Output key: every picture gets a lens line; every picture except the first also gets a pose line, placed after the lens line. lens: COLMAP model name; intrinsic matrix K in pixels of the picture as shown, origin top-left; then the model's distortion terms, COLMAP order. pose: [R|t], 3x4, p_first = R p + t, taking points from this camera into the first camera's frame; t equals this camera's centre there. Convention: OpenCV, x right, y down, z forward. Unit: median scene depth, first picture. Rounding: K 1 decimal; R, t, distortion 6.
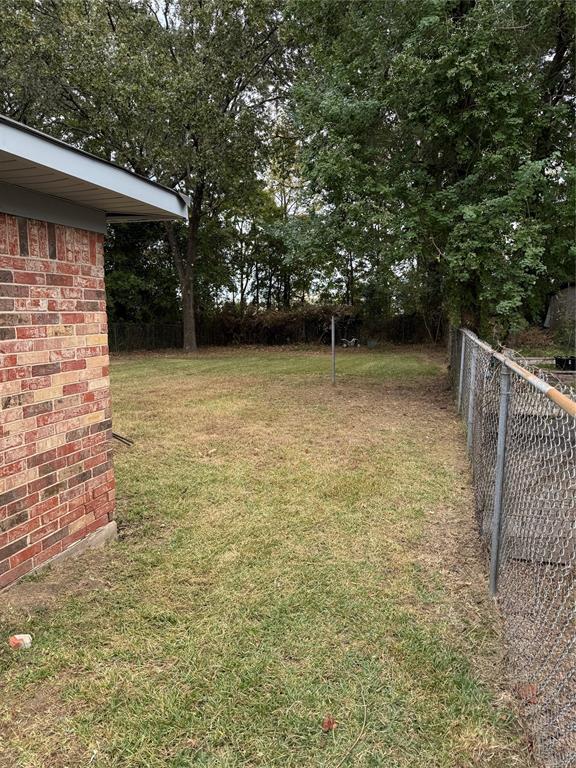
lens RADIAL K [[540.6, 0, 288.0], [0, 540.6, 389.9], [0, 0, 1]] dist [0.056963, -0.065012]
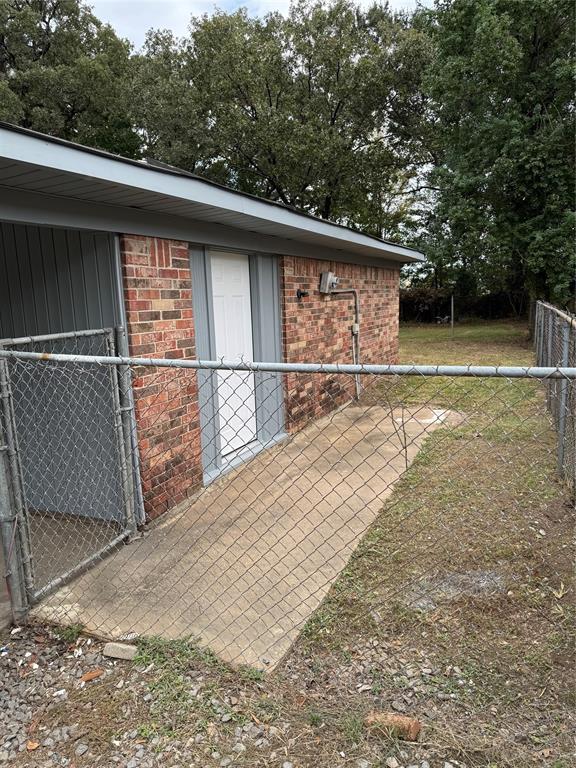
lens RADIAL K [[540.6, 0, 288.0], [0, 540.6, 389.9], [0, 0, 1]] dist [0.056963, -0.065012]
pose [[0.990613, -0.016745, -0.135667, -0.244379], [0.020020, 0.999539, 0.022817, 0.122938], [0.135222, -0.025319, 0.990492, -0.883336]]
